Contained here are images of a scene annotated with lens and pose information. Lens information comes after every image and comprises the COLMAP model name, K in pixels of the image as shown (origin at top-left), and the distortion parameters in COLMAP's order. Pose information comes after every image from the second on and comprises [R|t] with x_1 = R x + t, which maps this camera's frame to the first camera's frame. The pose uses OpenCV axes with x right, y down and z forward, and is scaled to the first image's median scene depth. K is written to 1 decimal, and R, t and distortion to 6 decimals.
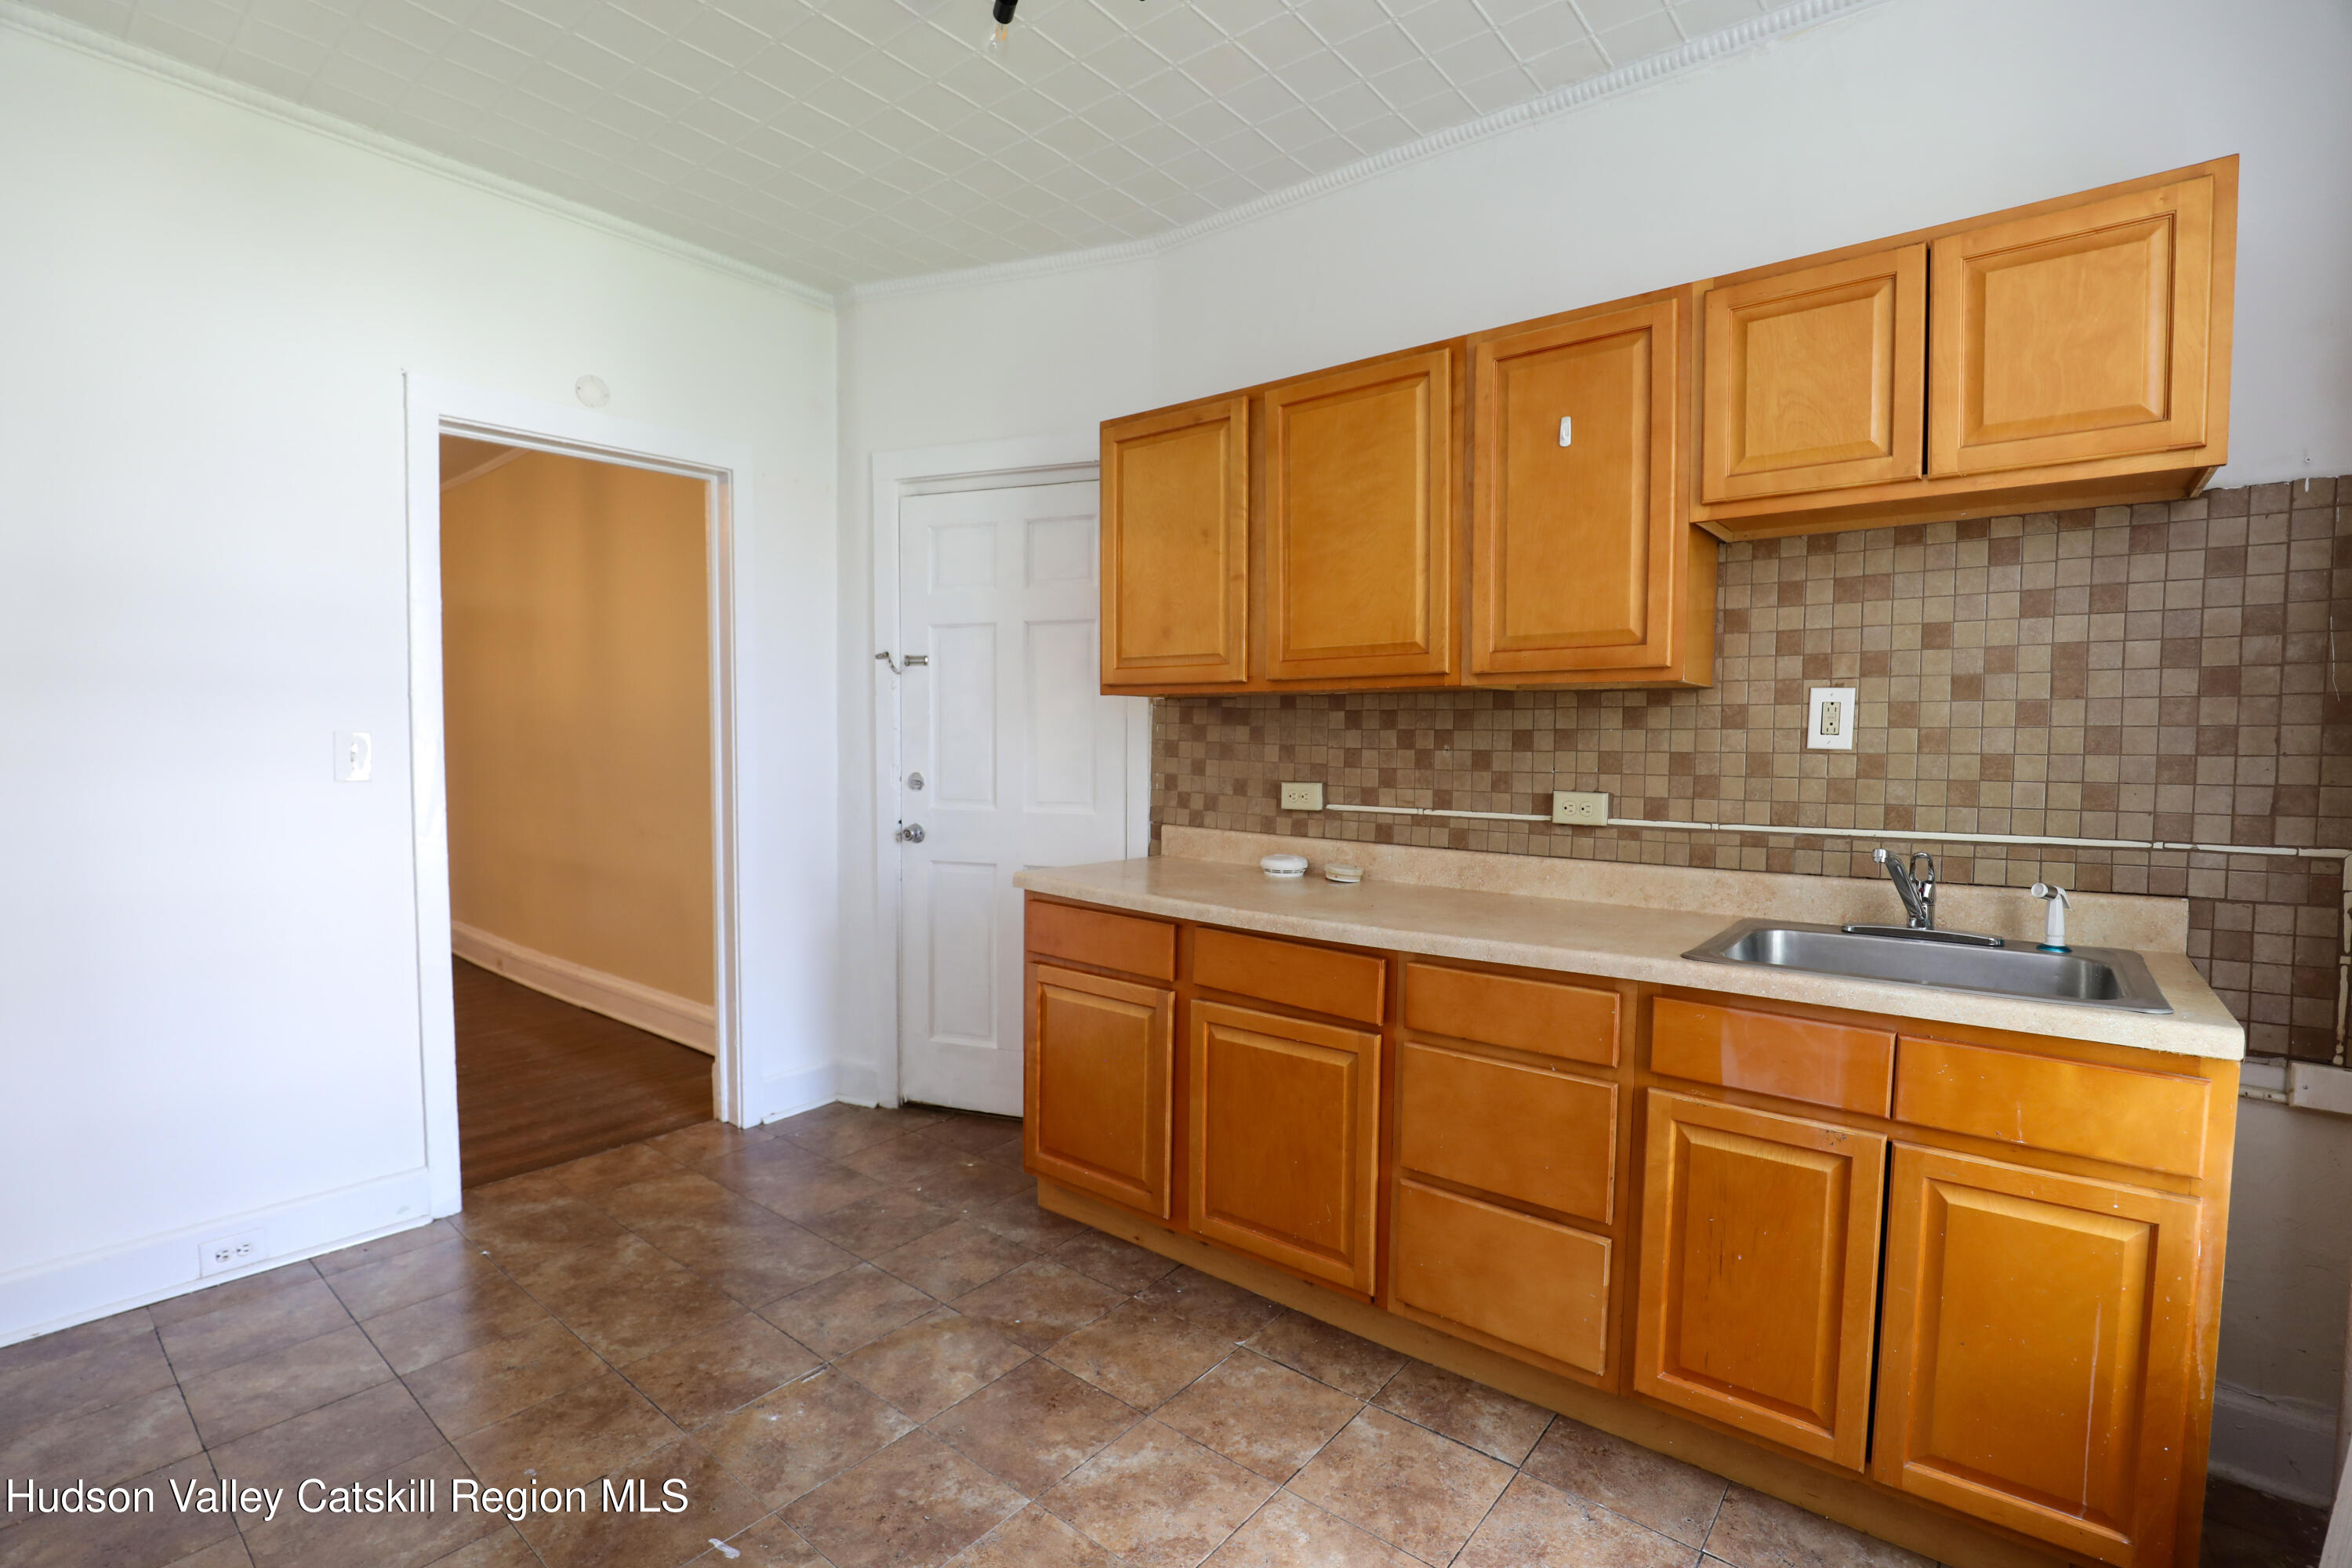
lens RADIAL K [[1073.6, 0, 1155.4], [0, 1073.6, 789.6], [0, 0, 1]] dist [-0.031950, 0.000405]
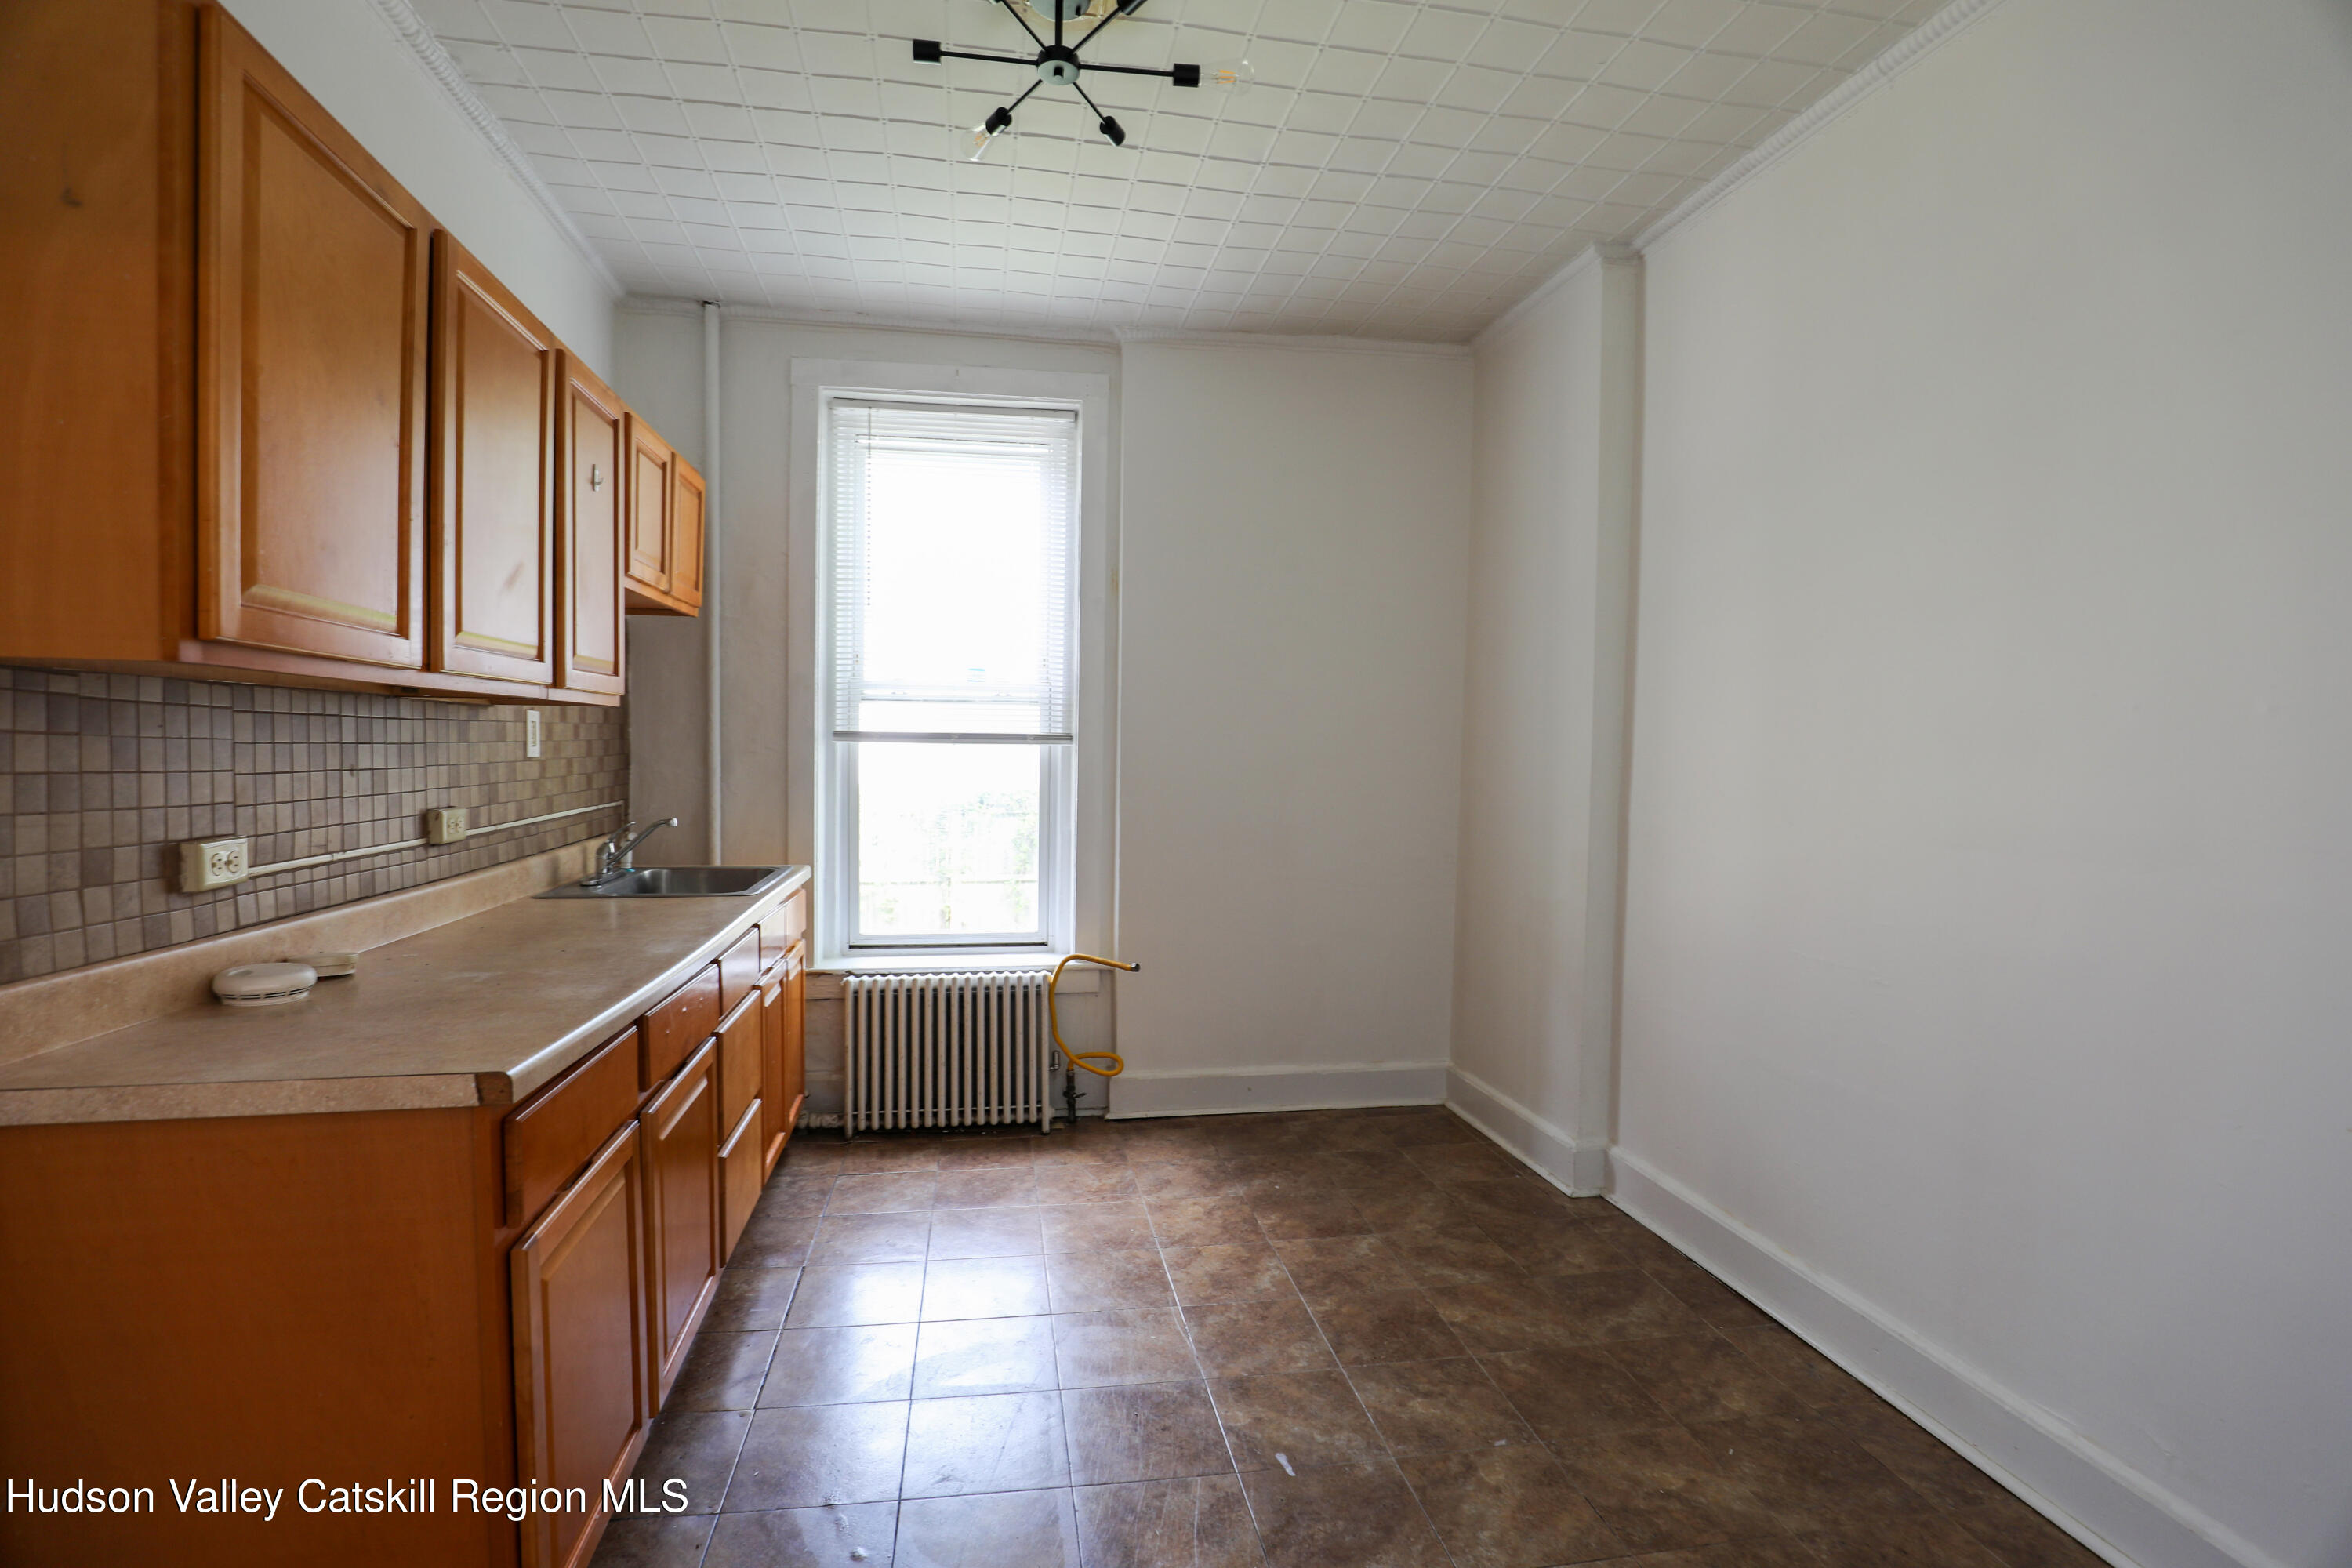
lens RADIAL K [[1073.6, 0, 1155.4], [0, 1073.6, 789.6], [0, 0, 1]] dist [-0.031950, 0.000405]
pose [[-0.753218, -0.038400, 0.656649, -0.913603], [0.018072, 0.996710, 0.079016, -0.104054], [-0.657523, 0.071384, -0.750045, 1.681650]]
